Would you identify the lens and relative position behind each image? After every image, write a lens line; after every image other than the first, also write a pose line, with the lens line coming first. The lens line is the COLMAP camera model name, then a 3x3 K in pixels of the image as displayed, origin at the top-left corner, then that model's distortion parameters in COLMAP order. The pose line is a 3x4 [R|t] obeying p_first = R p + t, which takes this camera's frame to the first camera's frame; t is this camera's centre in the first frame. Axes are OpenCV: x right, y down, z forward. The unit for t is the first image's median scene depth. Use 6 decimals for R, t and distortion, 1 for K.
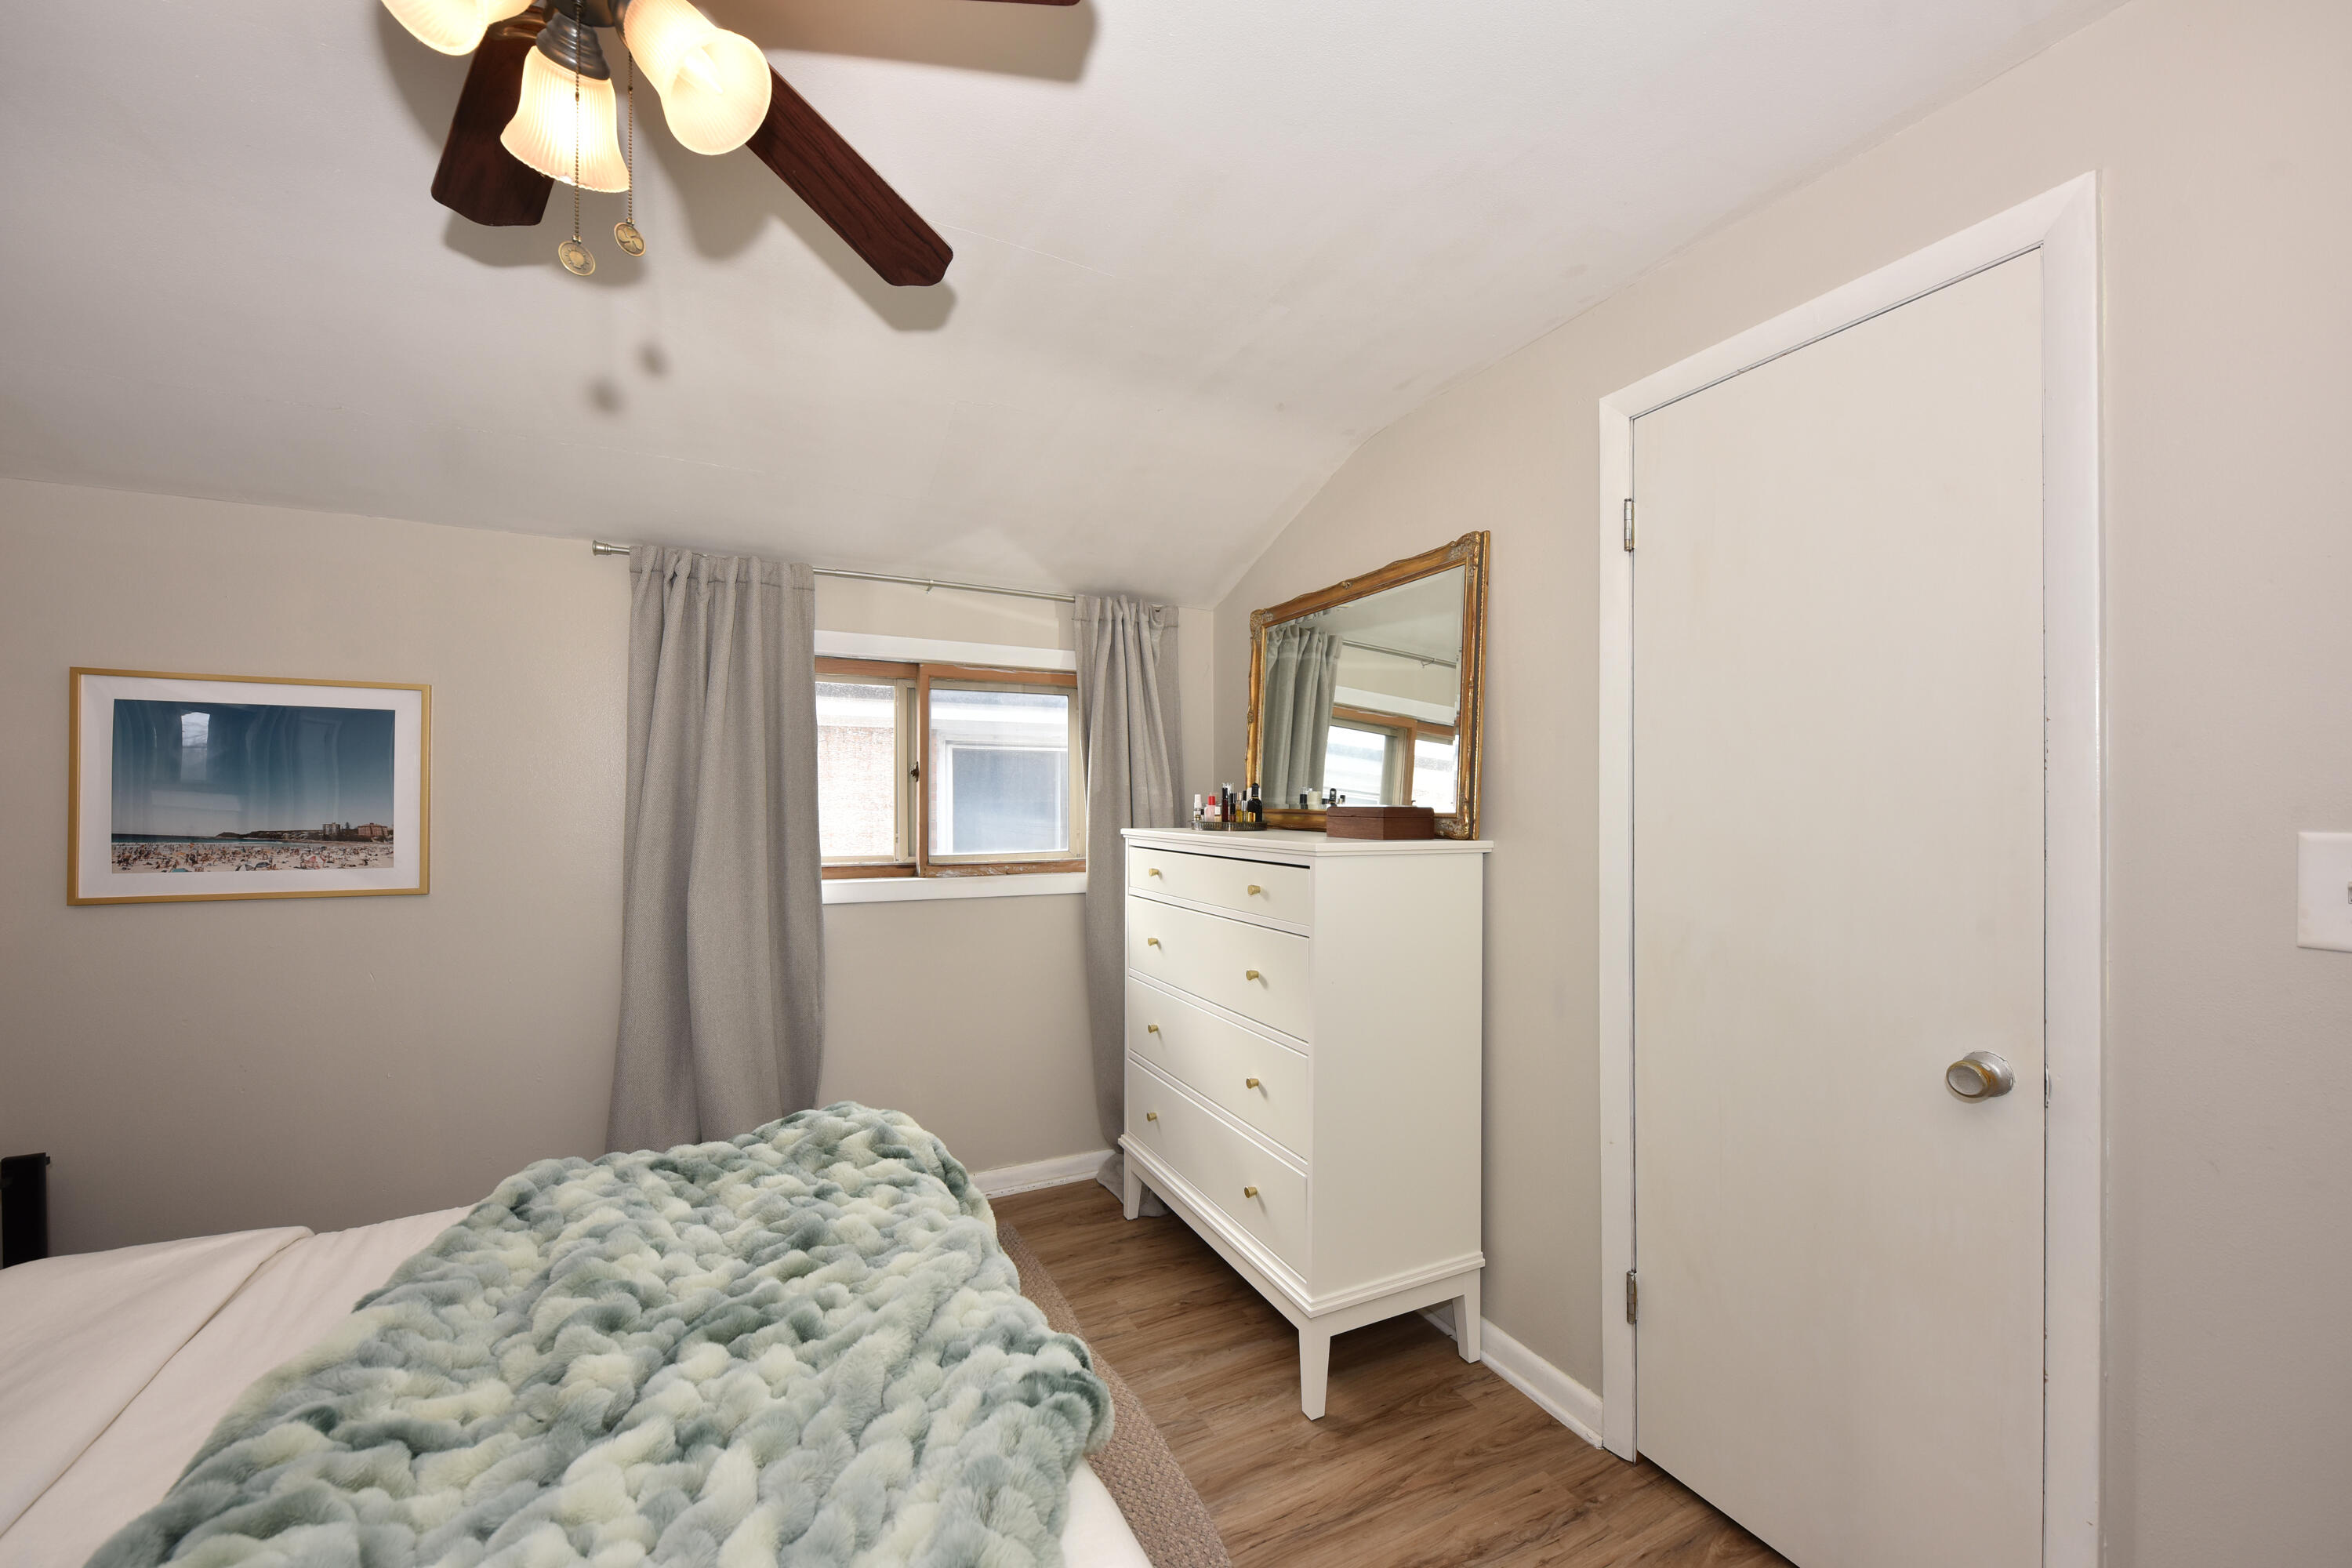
lens RADIAL K [[890.7, 0, 1175.9], [0, 890.7, 794.6], [0, 0, 1]] dist [0.017215, -0.000023]
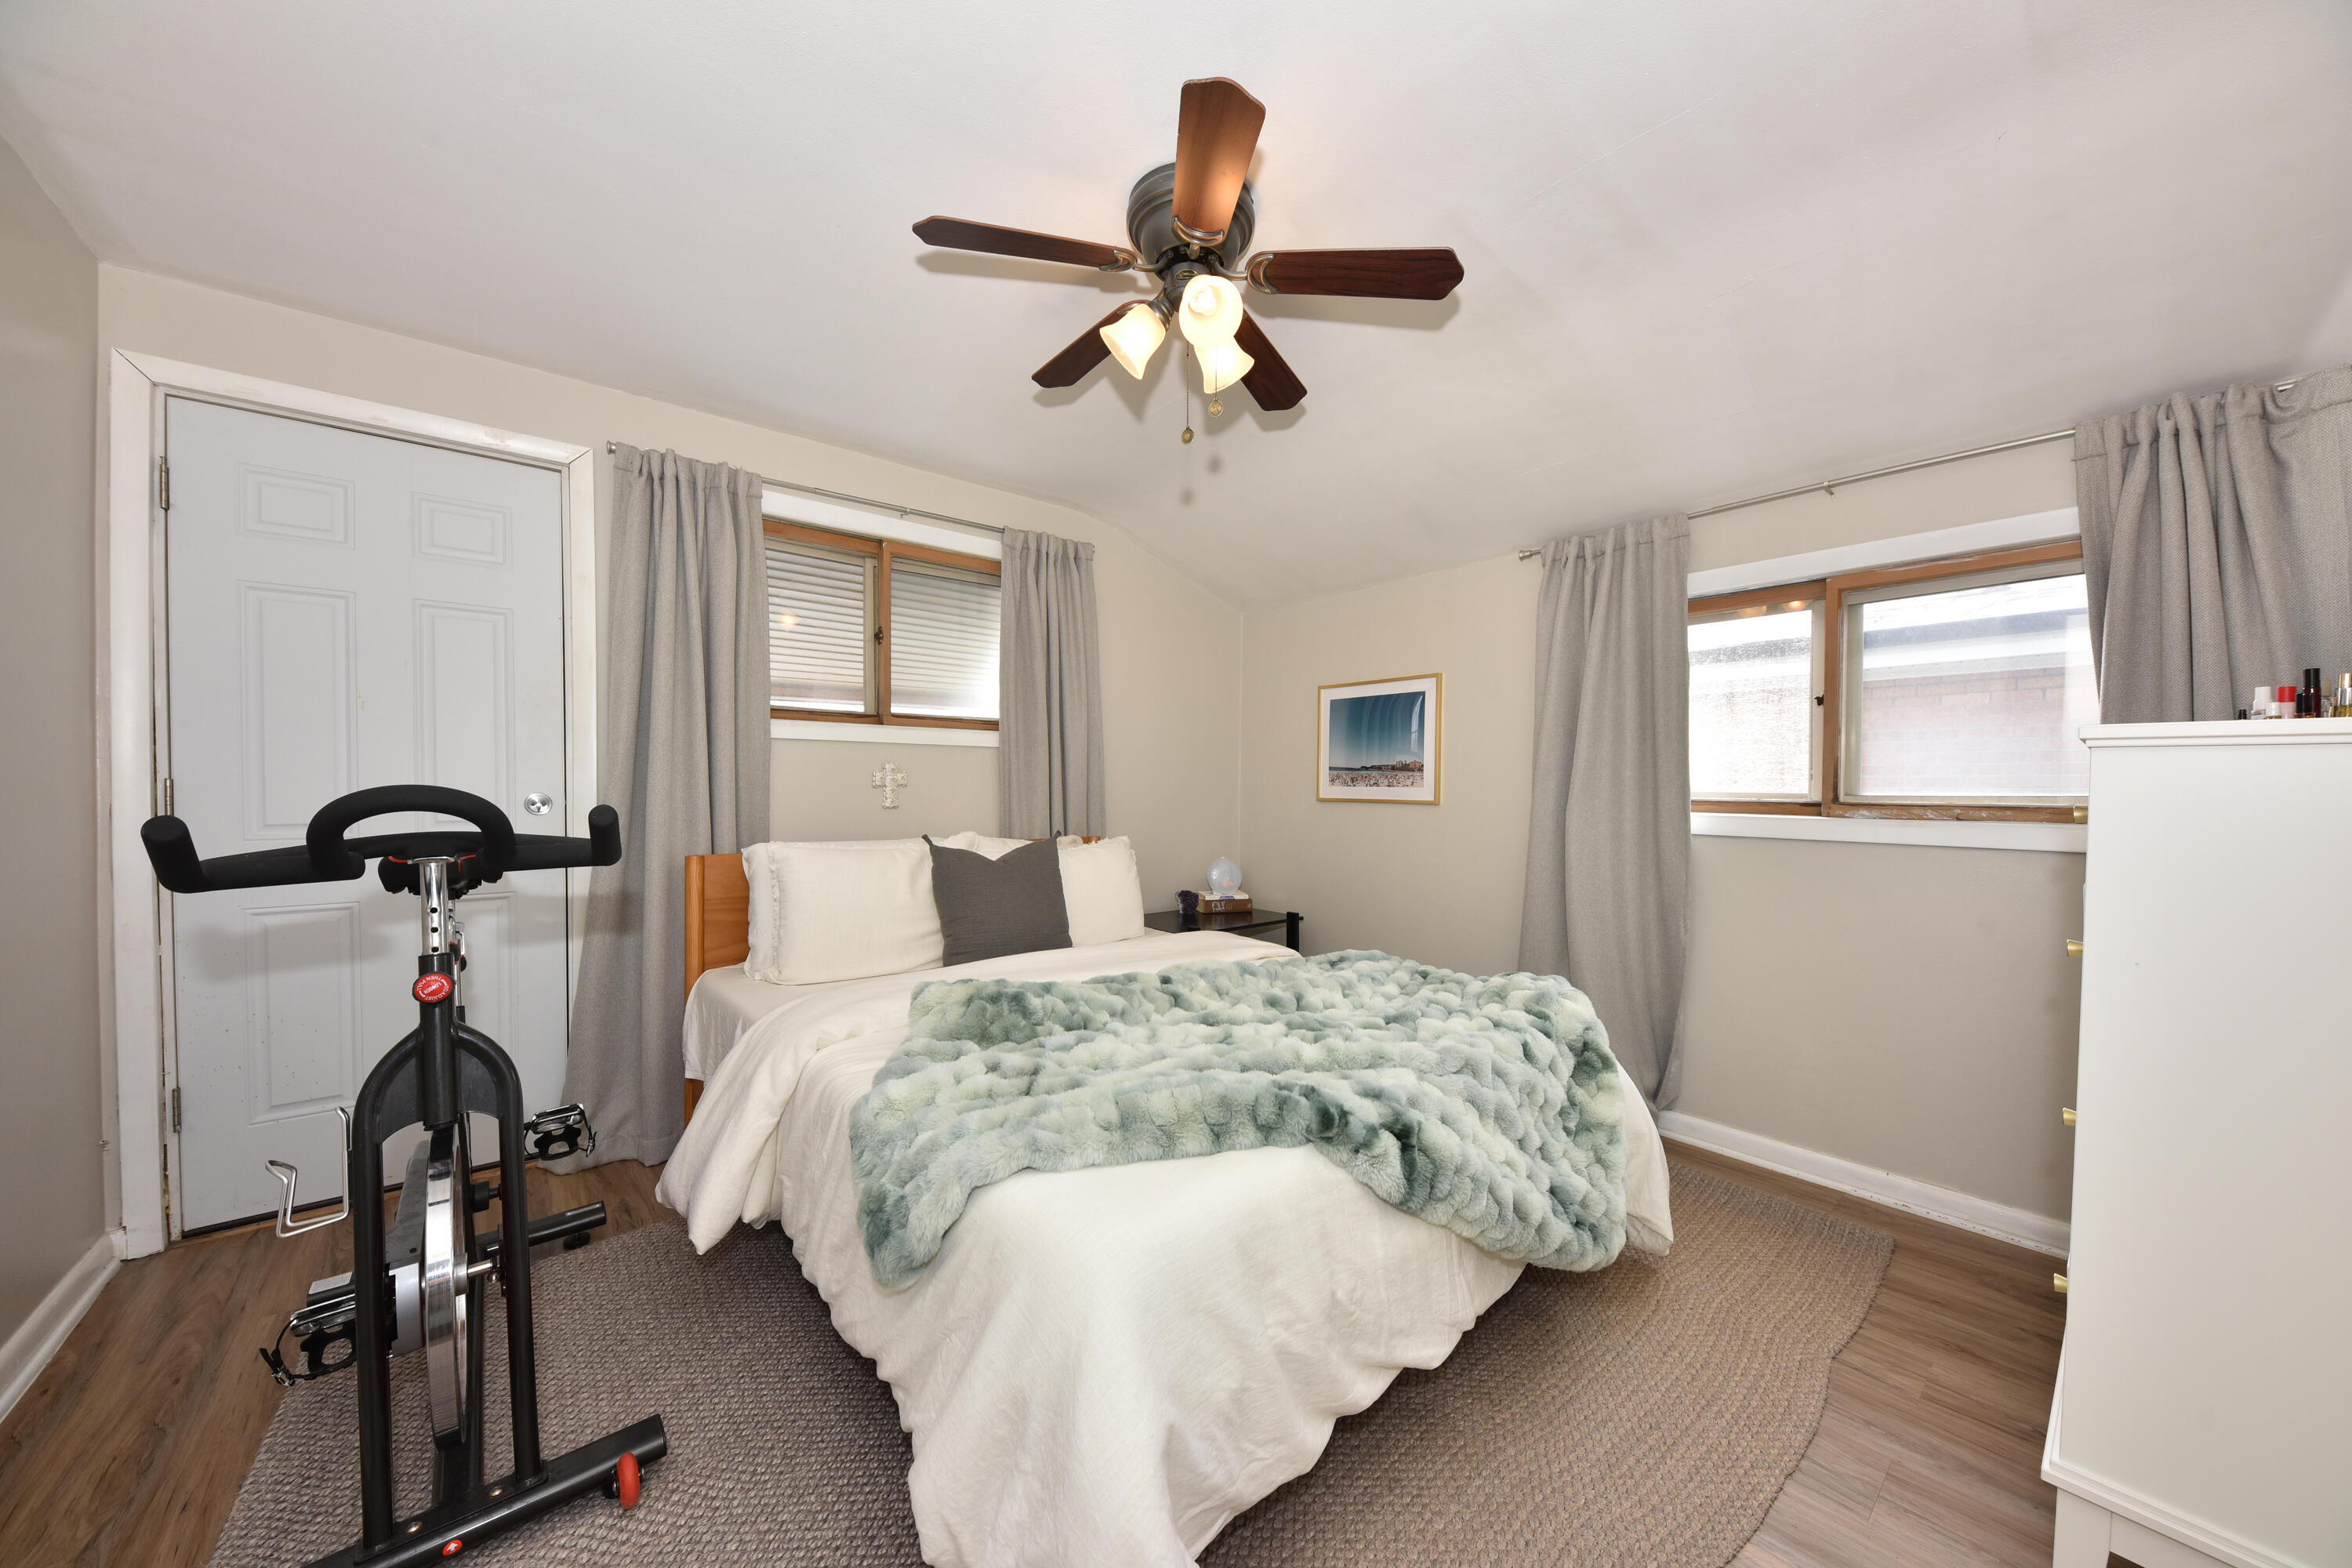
lens RADIAL K [[802.8, 0, 1174.9], [0, 802.8, 784.8], [0, 0, 1]] dist [0.000464, -0.000328]
pose [[0.241590, -0.002131, -0.970376, 0.414593], [-0.002549, 0.999993, -0.002831, 0.078216], [0.970375, 0.003158, 0.241582, 0.207774]]
